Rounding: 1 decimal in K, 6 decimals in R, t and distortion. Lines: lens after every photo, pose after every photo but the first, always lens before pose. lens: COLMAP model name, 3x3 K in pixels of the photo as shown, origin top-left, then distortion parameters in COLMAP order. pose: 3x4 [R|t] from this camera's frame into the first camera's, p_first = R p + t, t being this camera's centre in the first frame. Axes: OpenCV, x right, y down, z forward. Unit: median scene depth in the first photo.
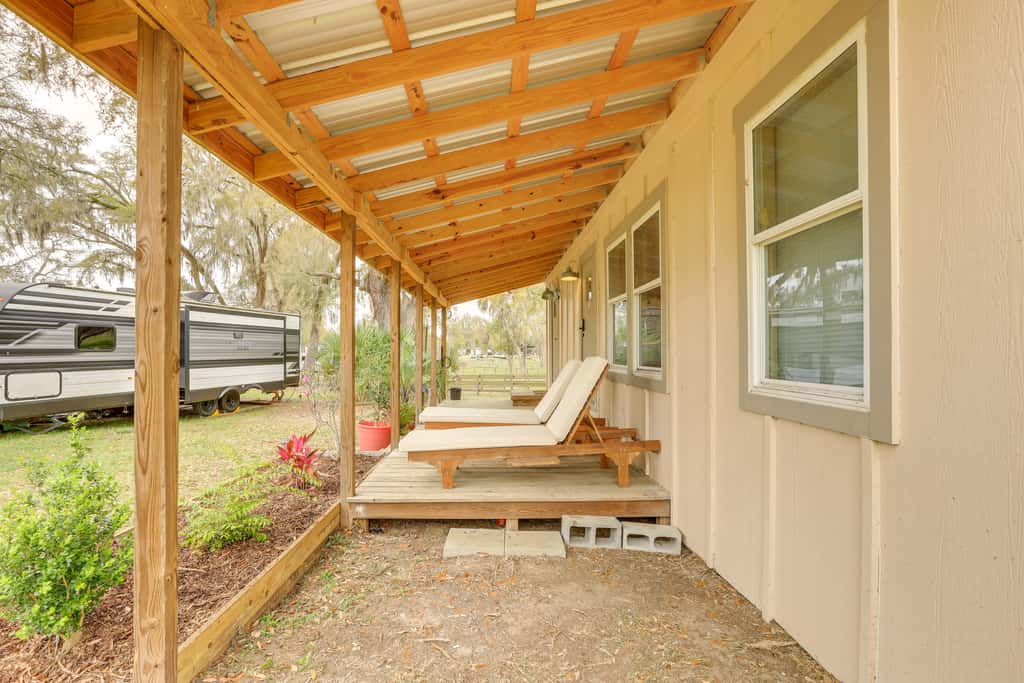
lens RADIAL K [[477.1, 0, 509.4], [0, 477.1, 347.5], [0, 0, 1]] dist [-0.024902, 0.009748]
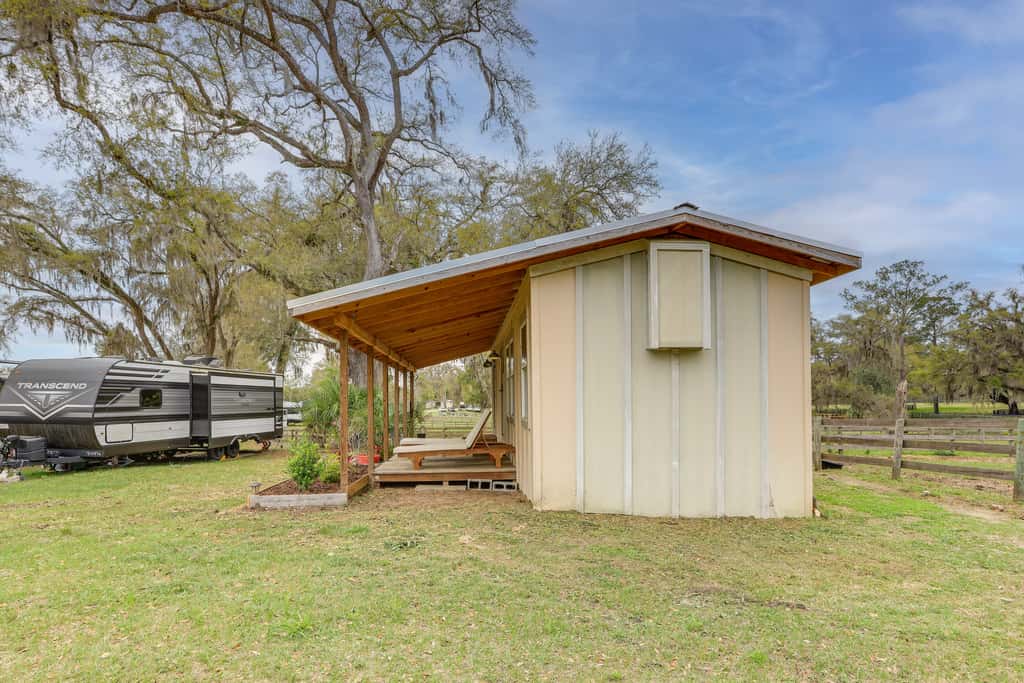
lens RADIAL K [[570.7, 0, 520.9], [0, 570.7, 393.3], [0, 0, 1]] dist [-0.004311, -0.000392]
pose [[0.998347, -0.008499, 0.056849, 0.066632], [0.009041, 0.999916, -0.009285, -0.007619], [-0.056765, 0.009784, 0.998340, -0.541398]]
